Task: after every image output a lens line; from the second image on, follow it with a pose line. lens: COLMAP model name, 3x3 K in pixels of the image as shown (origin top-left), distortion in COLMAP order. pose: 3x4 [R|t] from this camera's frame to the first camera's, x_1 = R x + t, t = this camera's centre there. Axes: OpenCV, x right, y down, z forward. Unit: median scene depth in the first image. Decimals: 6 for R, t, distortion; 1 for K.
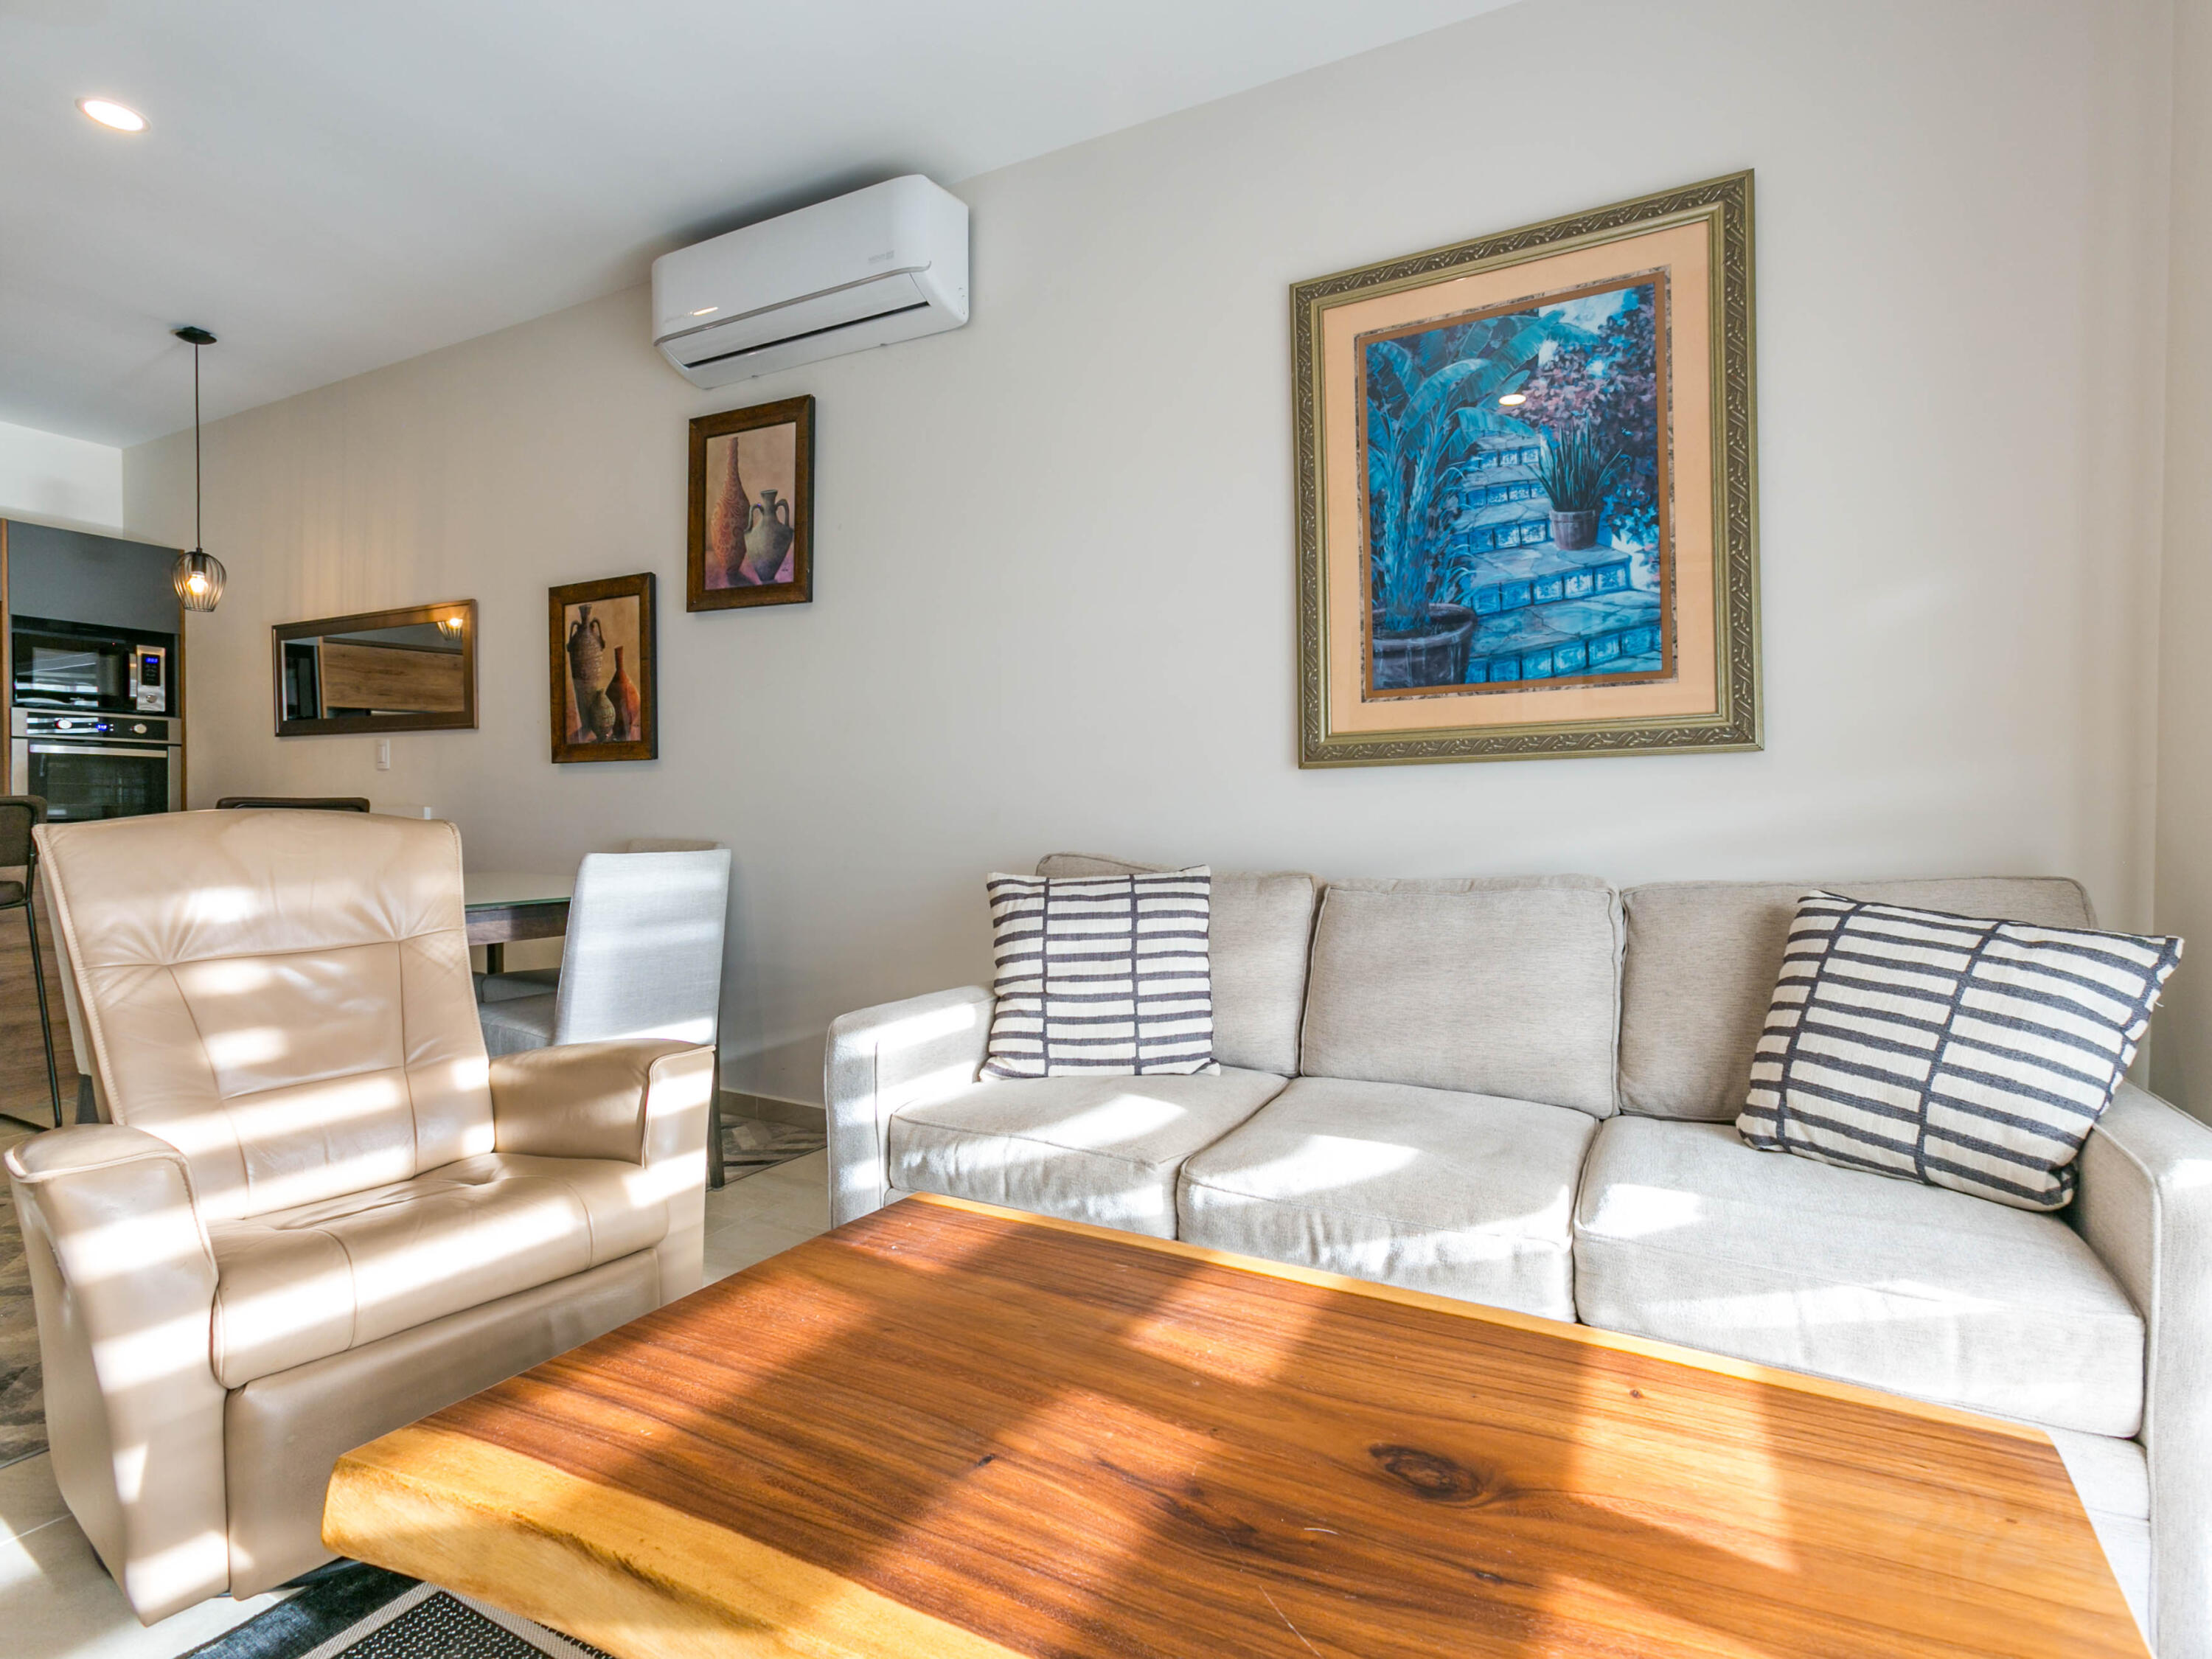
lens RADIAL K [[1105.1, 0, 1122.8], [0, 1105.1, 830.6], [0, 0, 1]] dist [-0.008366, 0.008980]
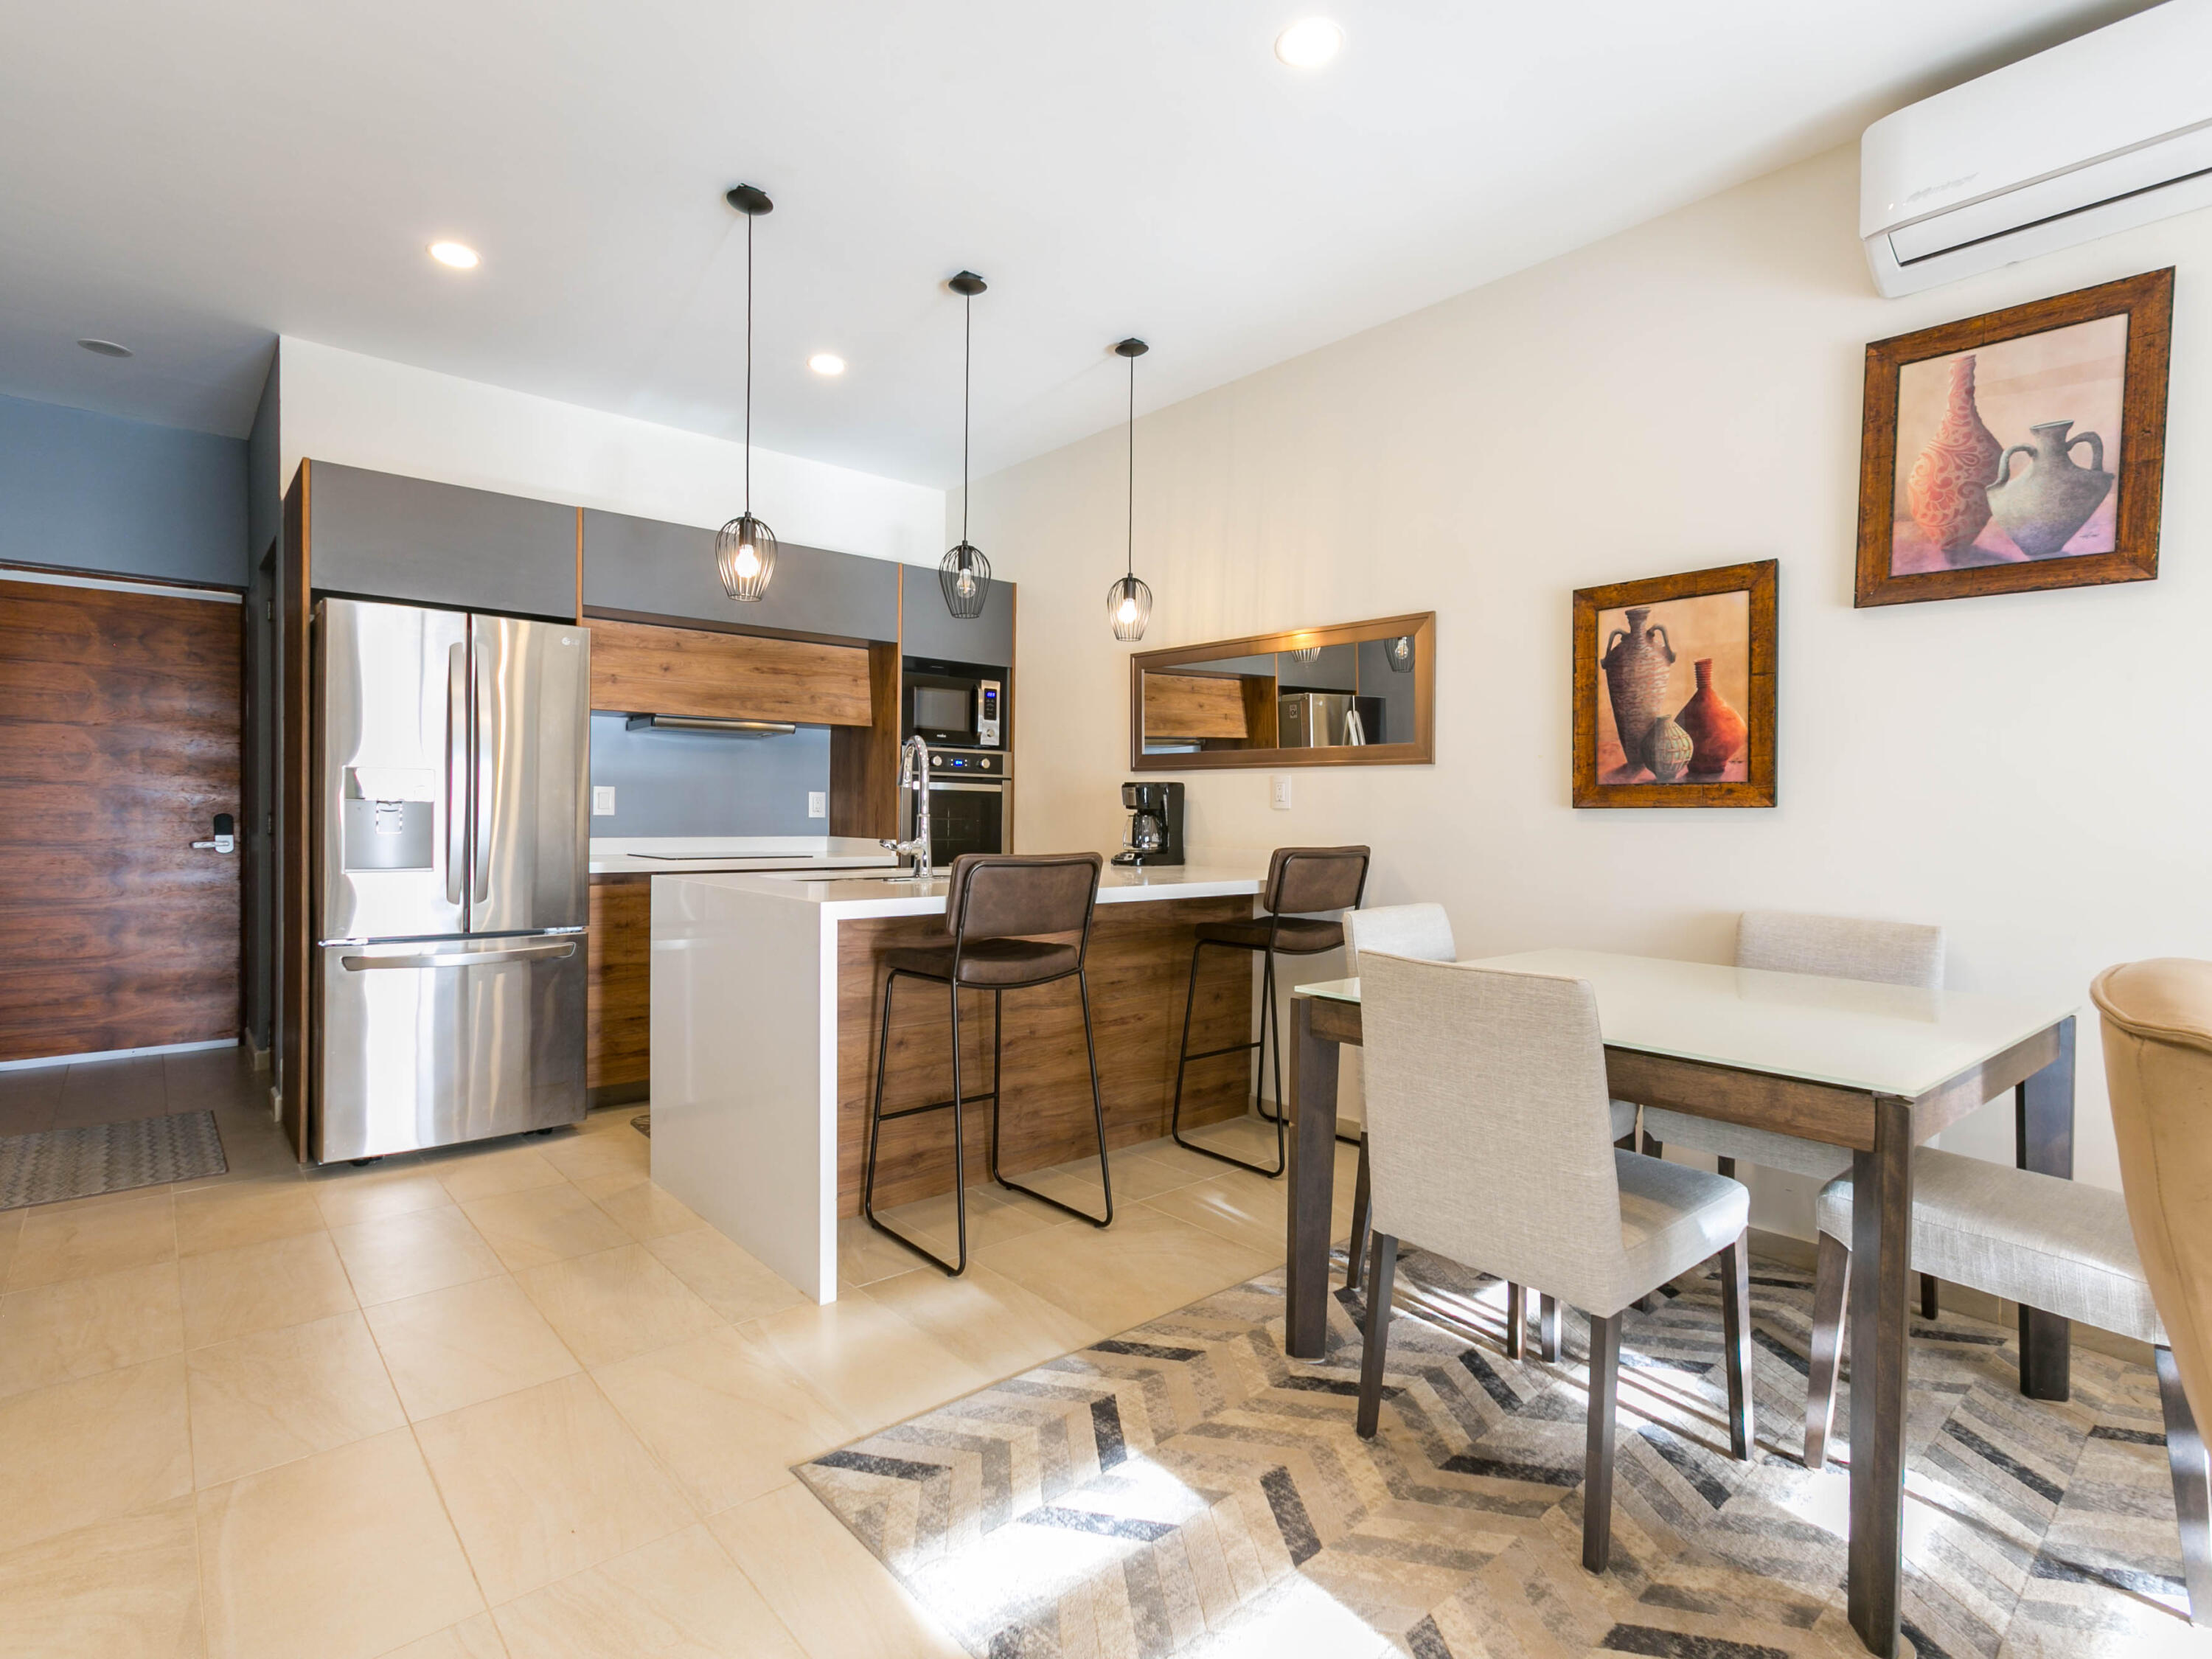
lens RADIAL K [[1105.1, 0, 1137.4], [0, 1105.1, 836.0], [0, 0, 1]] dist [-0.008366, 0.008980]
pose [[0.940327, 0.010495, -0.340111, -0.831661], [-0.010624, 0.999942, 0.001483, -0.058896], [0.340107, 0.002219, 0.940384, 0.204960]]
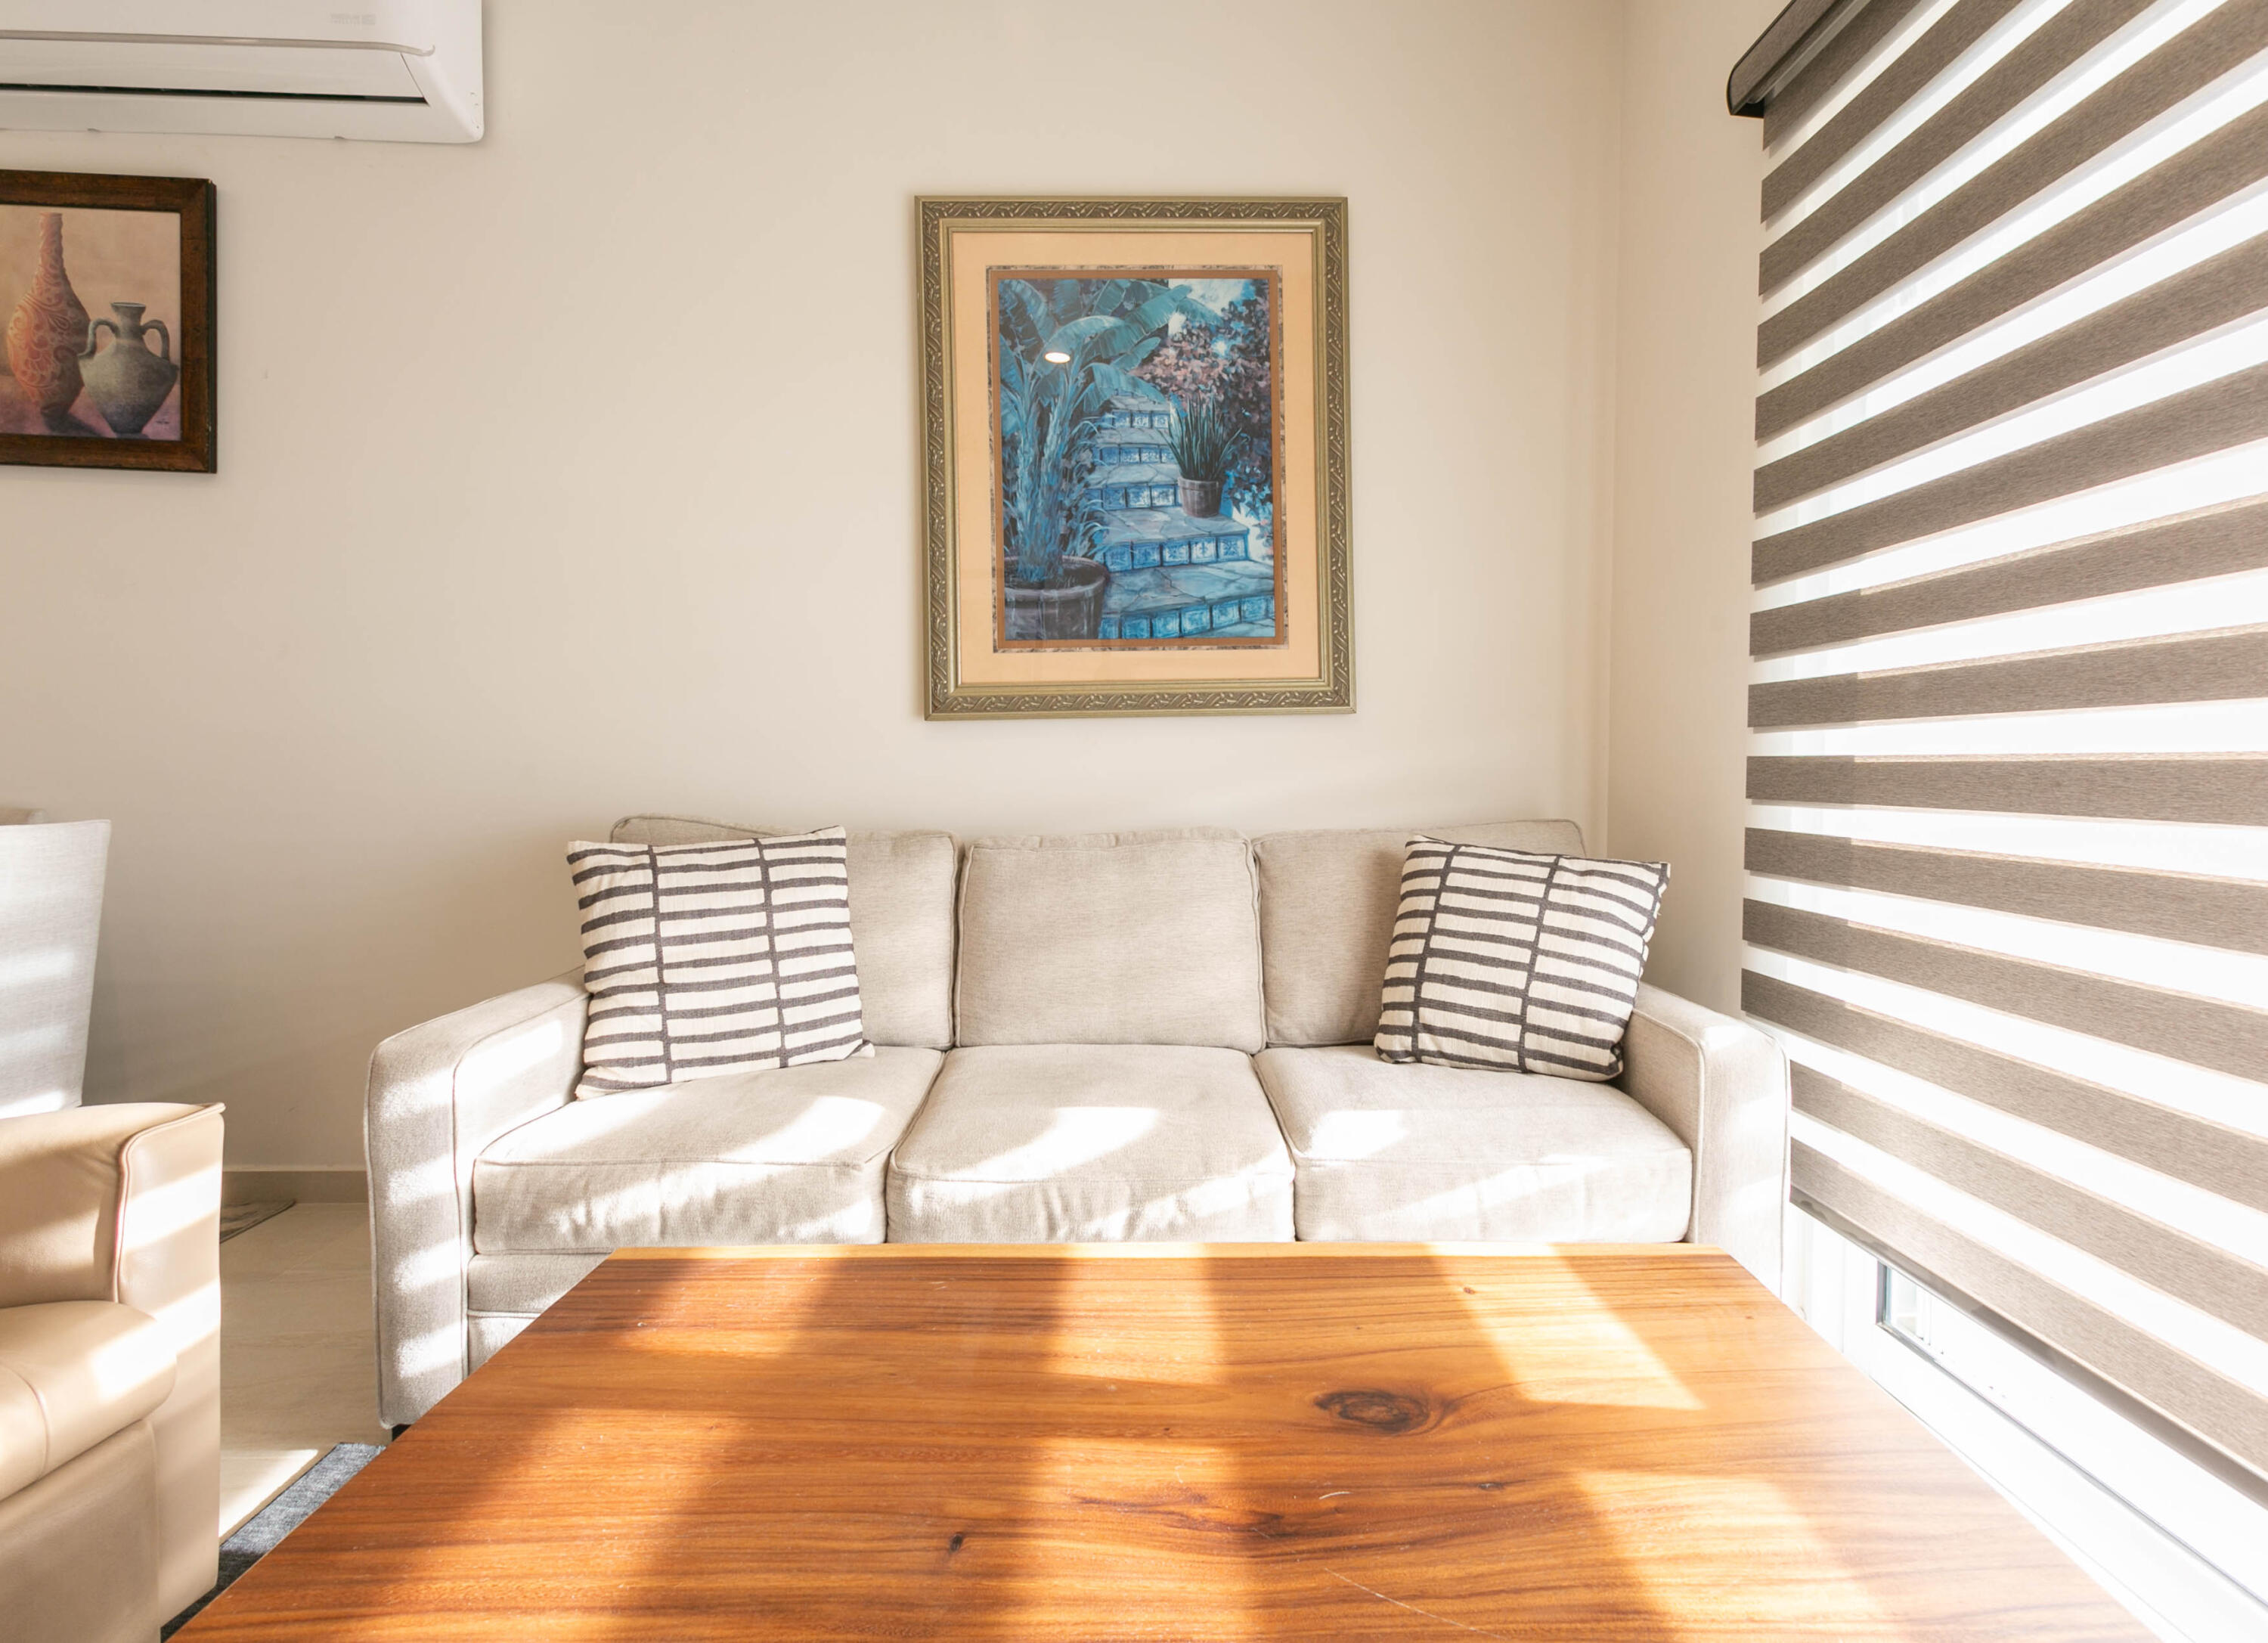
lens RADIAL K [[1140.4, 0, 1153.1], [0, 1140.4, 804.2], [0, 0, 1]] dist [-0.016968, 0.009744]
pose [[0.868185, -0.013522, 0.496056, -0.156825], [0.005404, 0.999827, 0.017797, -0.001166], [-0.496211, -0.012770, 0.868108, 0.070554]]
